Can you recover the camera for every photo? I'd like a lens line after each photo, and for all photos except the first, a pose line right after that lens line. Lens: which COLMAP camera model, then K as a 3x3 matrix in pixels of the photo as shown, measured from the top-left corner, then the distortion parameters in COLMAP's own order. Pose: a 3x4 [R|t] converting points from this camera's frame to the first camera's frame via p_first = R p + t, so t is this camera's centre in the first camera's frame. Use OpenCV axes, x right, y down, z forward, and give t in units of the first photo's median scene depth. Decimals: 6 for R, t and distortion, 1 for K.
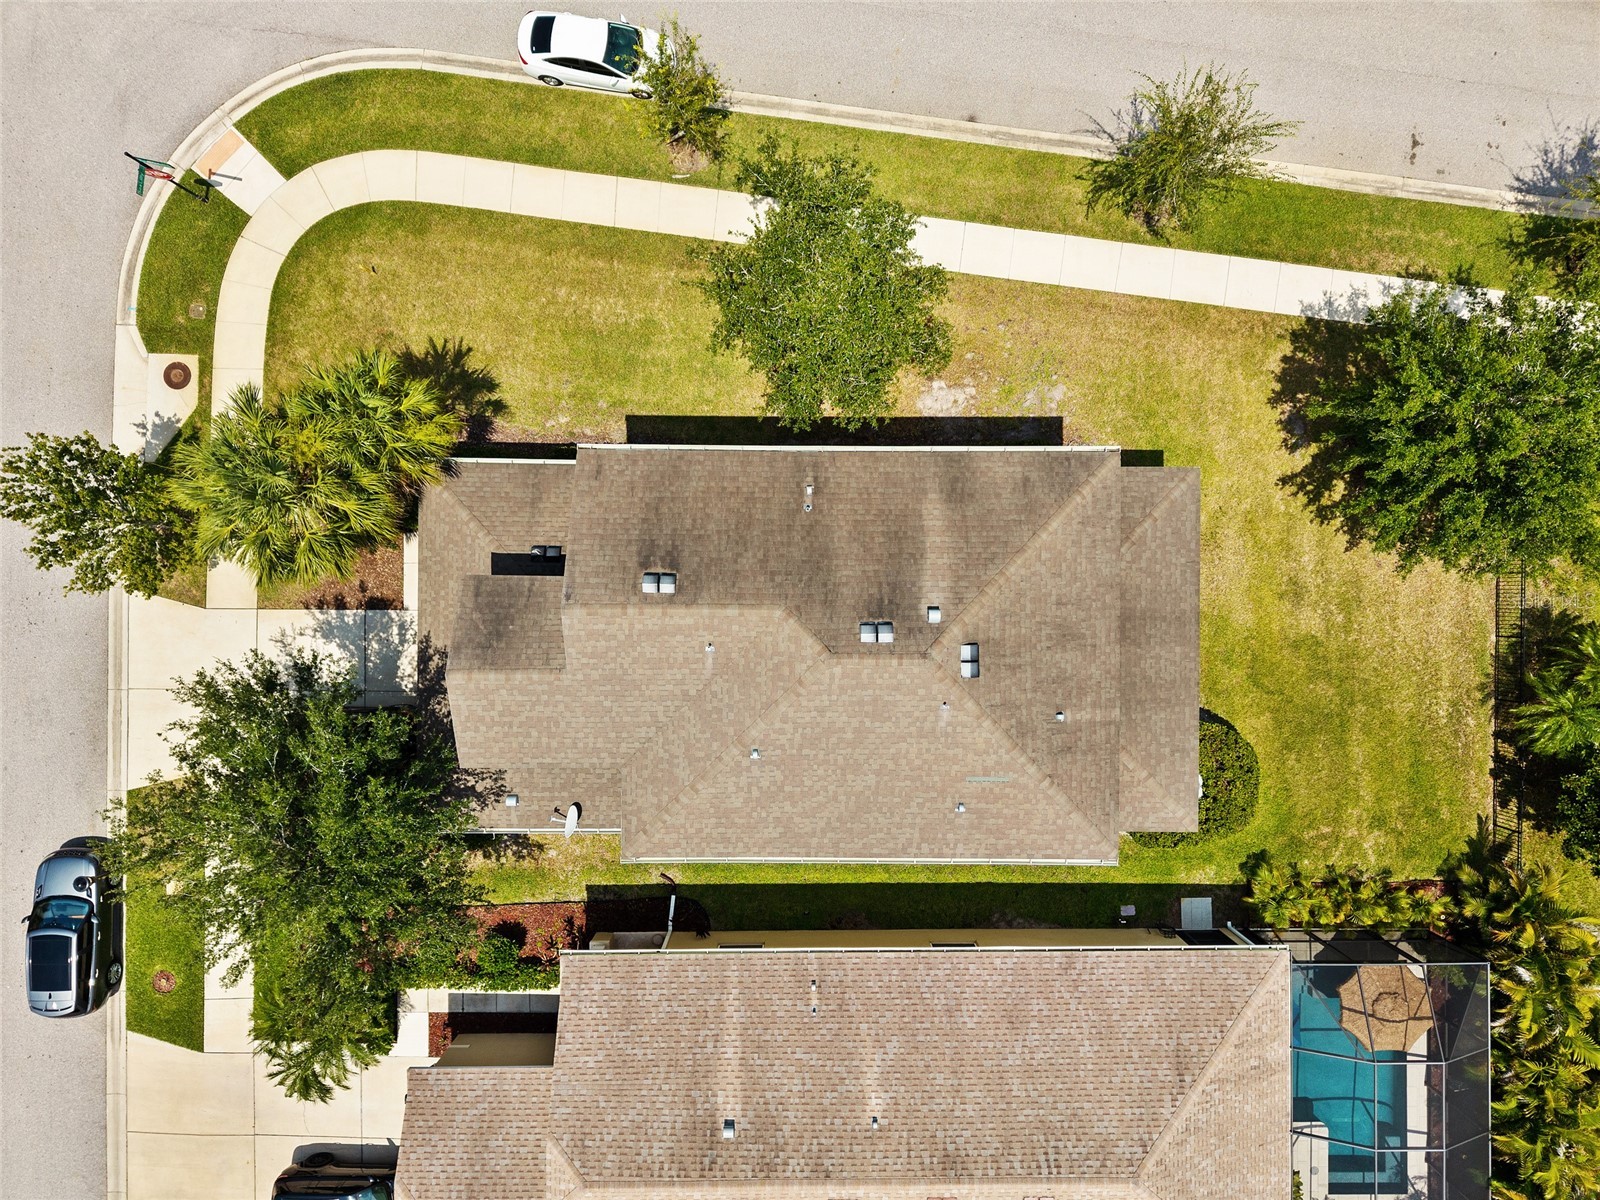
lens RADIAL K [[1072.3, 0, 800.0], [0, 1072.3, 600.0], [0, 0, 1]] dist [0.028843, -0.039992]
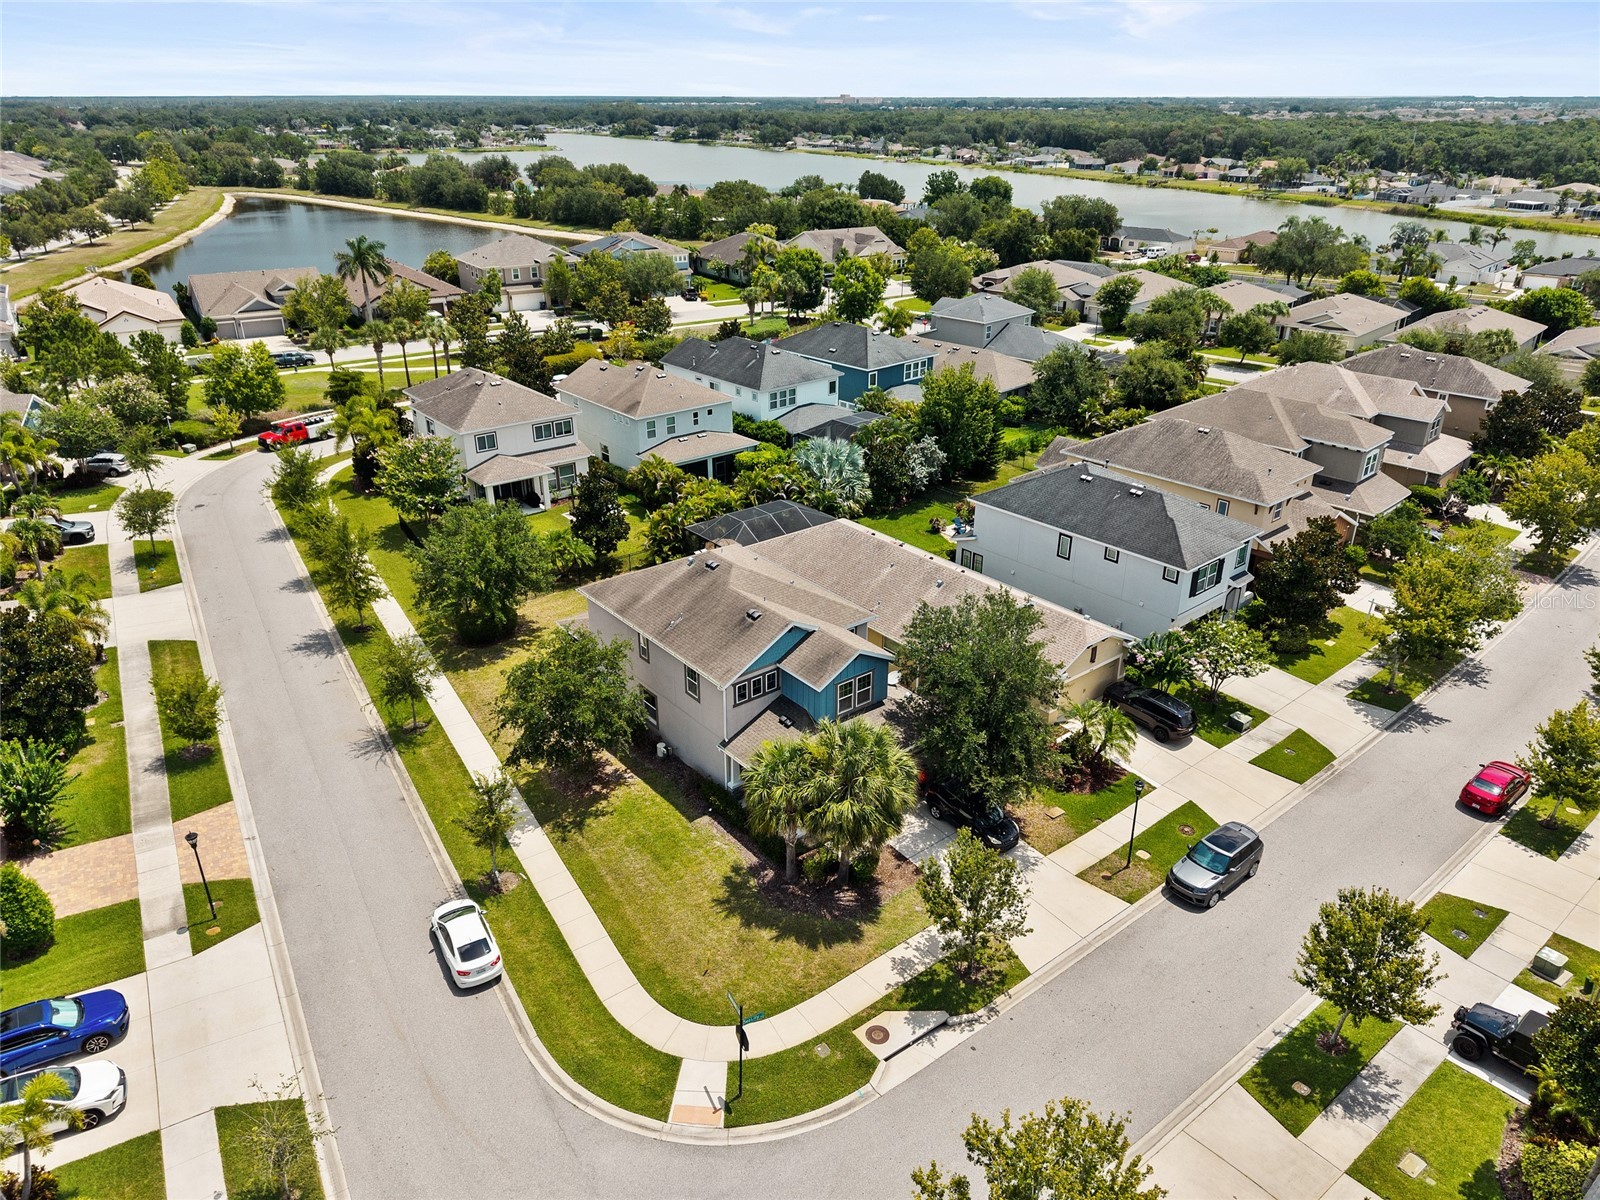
lens RADIAL K [[1072.3, 0, 800.0], [0, 1072.3, 600.0], [0, 0, 1]] dist [0.028843, -0.039992]
pose [[-0.629503, -0.356325, 0.690477, -1.155118], [0.776904, -0.274807, 0.566482, -0.797093], [-0.012104, 0.893036, 0.449822, 0.068258]]
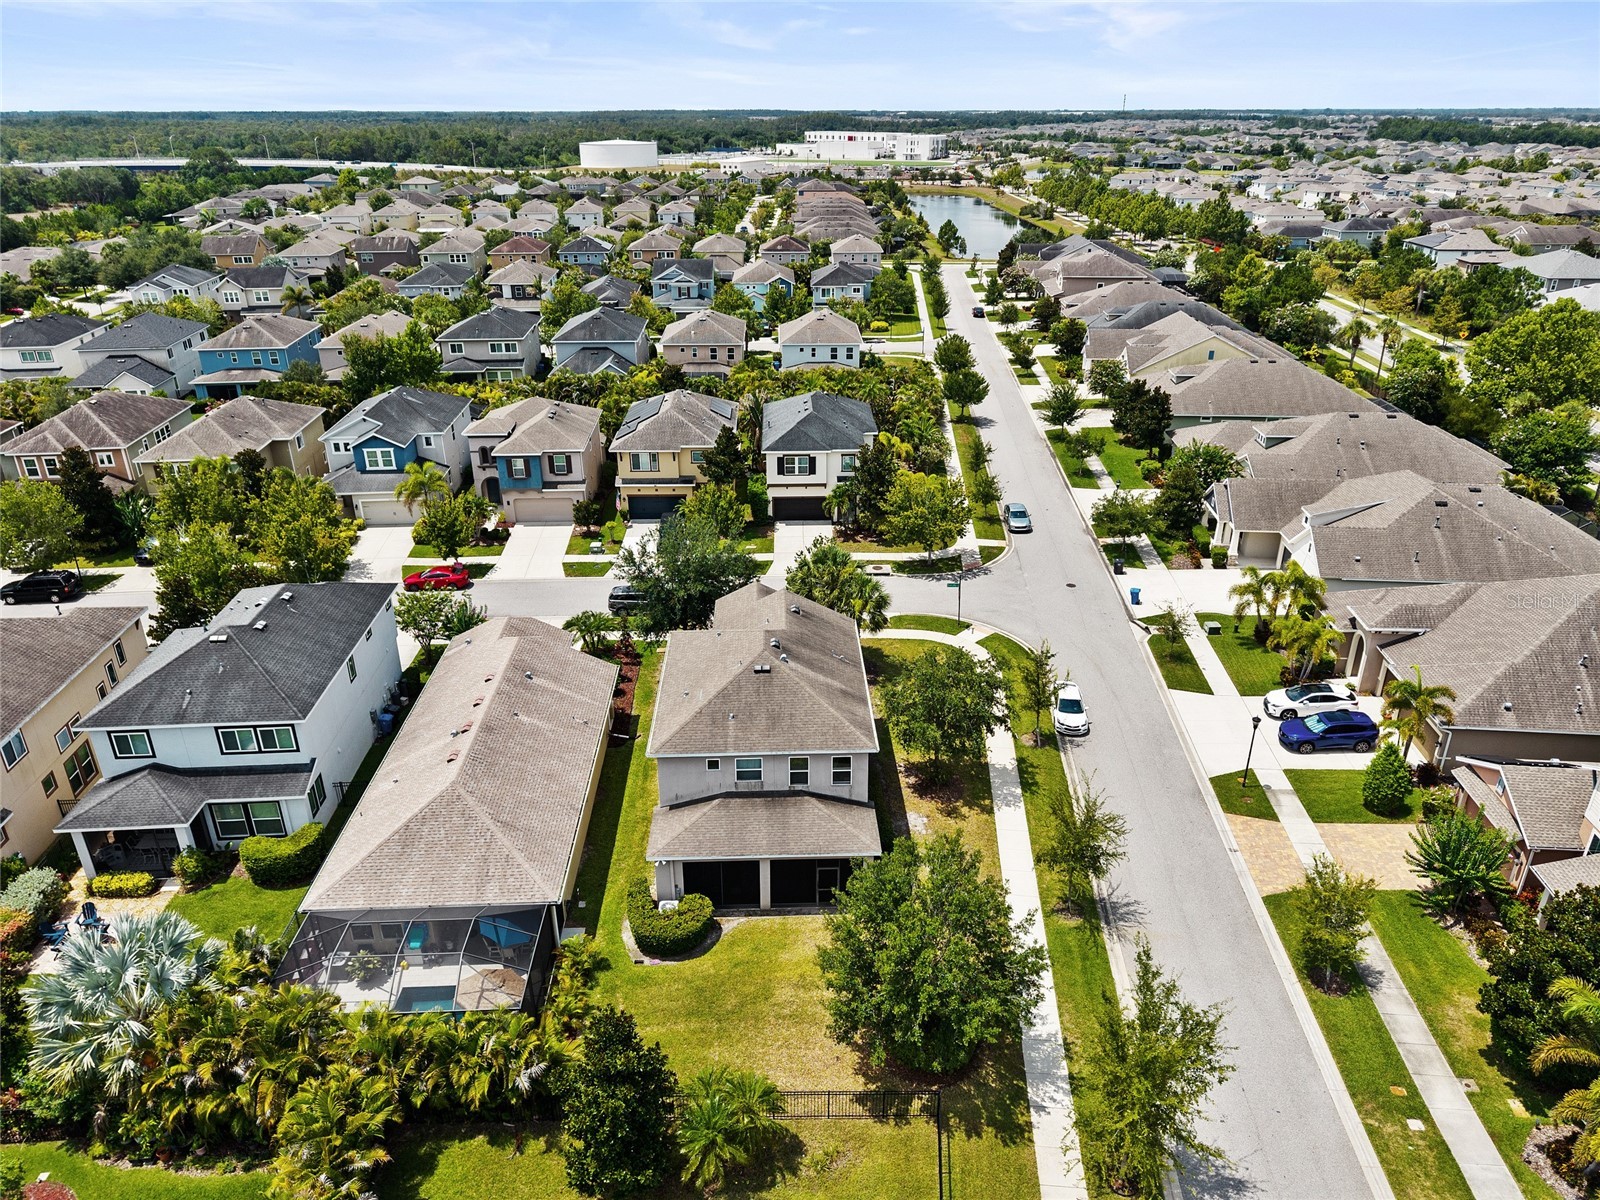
lens RADIAL K [[1072.3, 0, 800.0], [0, 1072.3, 600.0], [0, 0, 1]] dist [0.028843, -0.039992]
pose [[0.044475, 0.399520, -0.915645, 1.462737], [-0.999002, 0.013976, -0.042426, 0.056749], [-0.004153, 0.916618, 0.399743, 0.052690]]
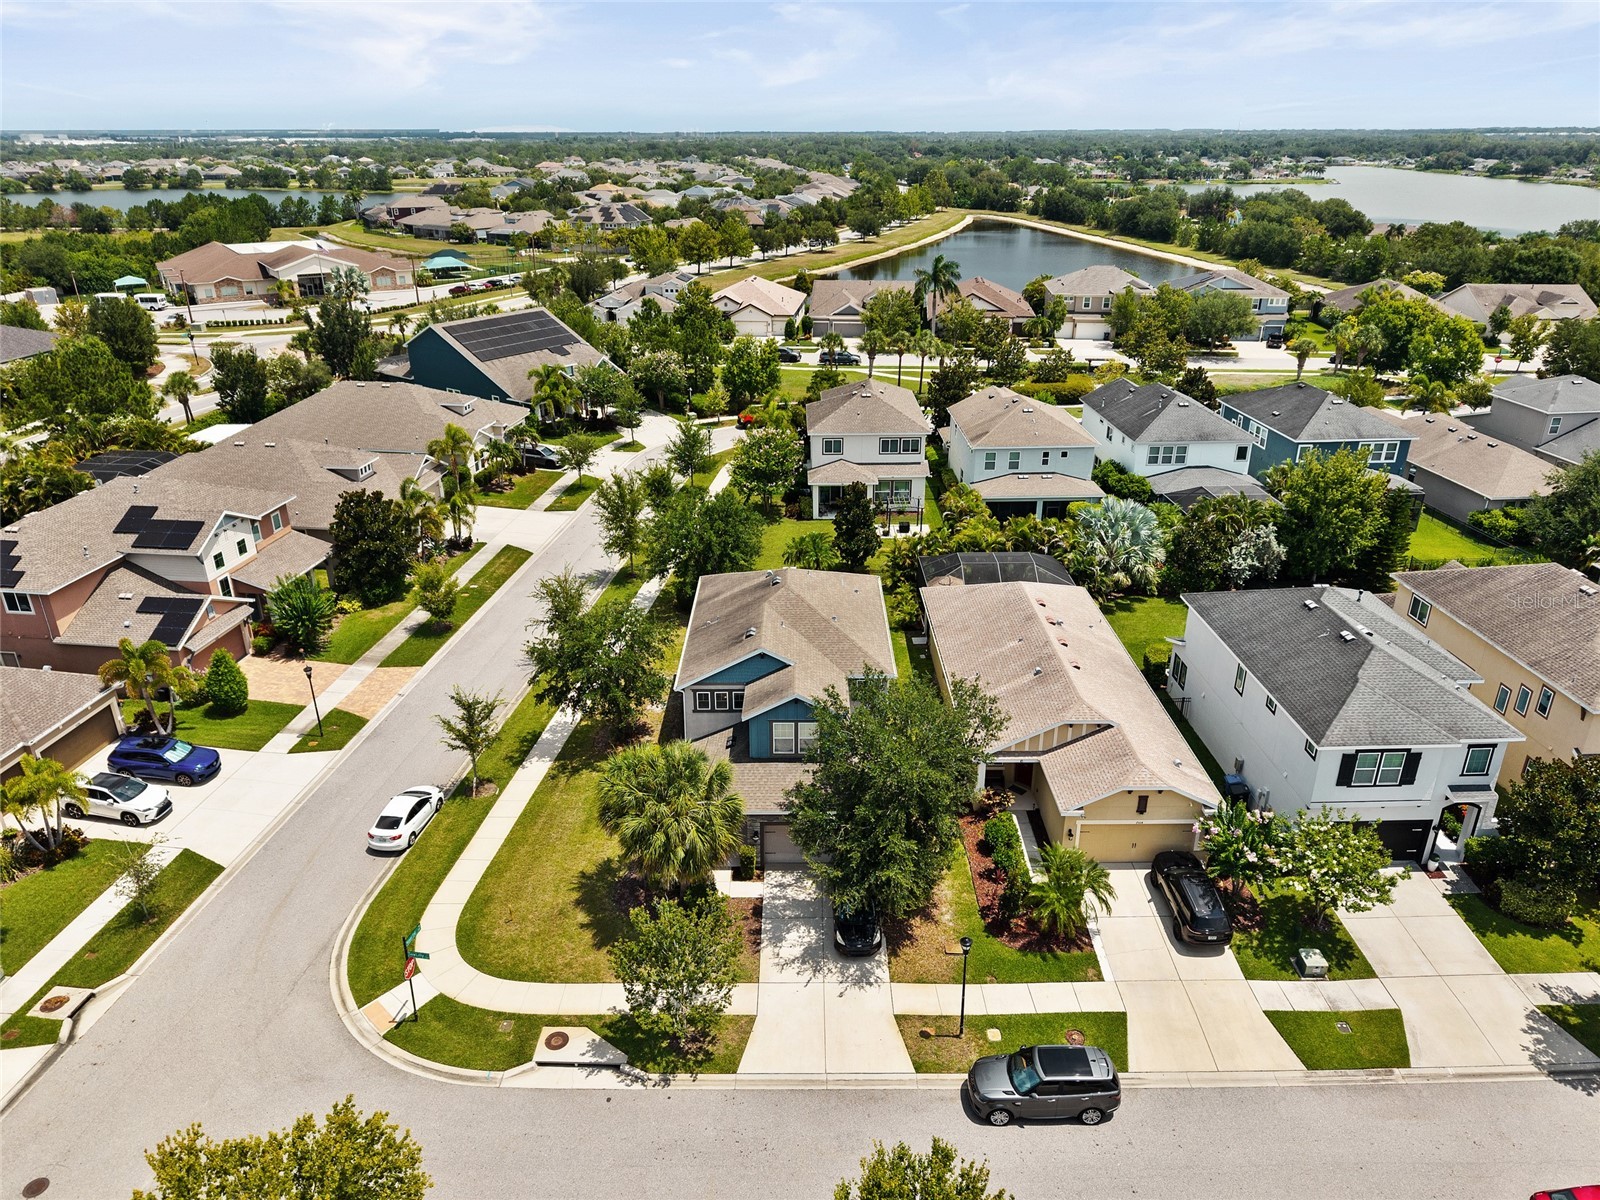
lens RADIAL K [[1067.6, 0, 804.7], [0, 1067.6, 589.1], [0, 0, 1]] dist [0.029006, -0.029376]
pose [[-0.006654, -0.420067, 0.907469, -1.430109], [0.999871, -0.016041, -0.000093, 0.068697], [0.014596, 0.907351, 0.420120, 0.071199]]
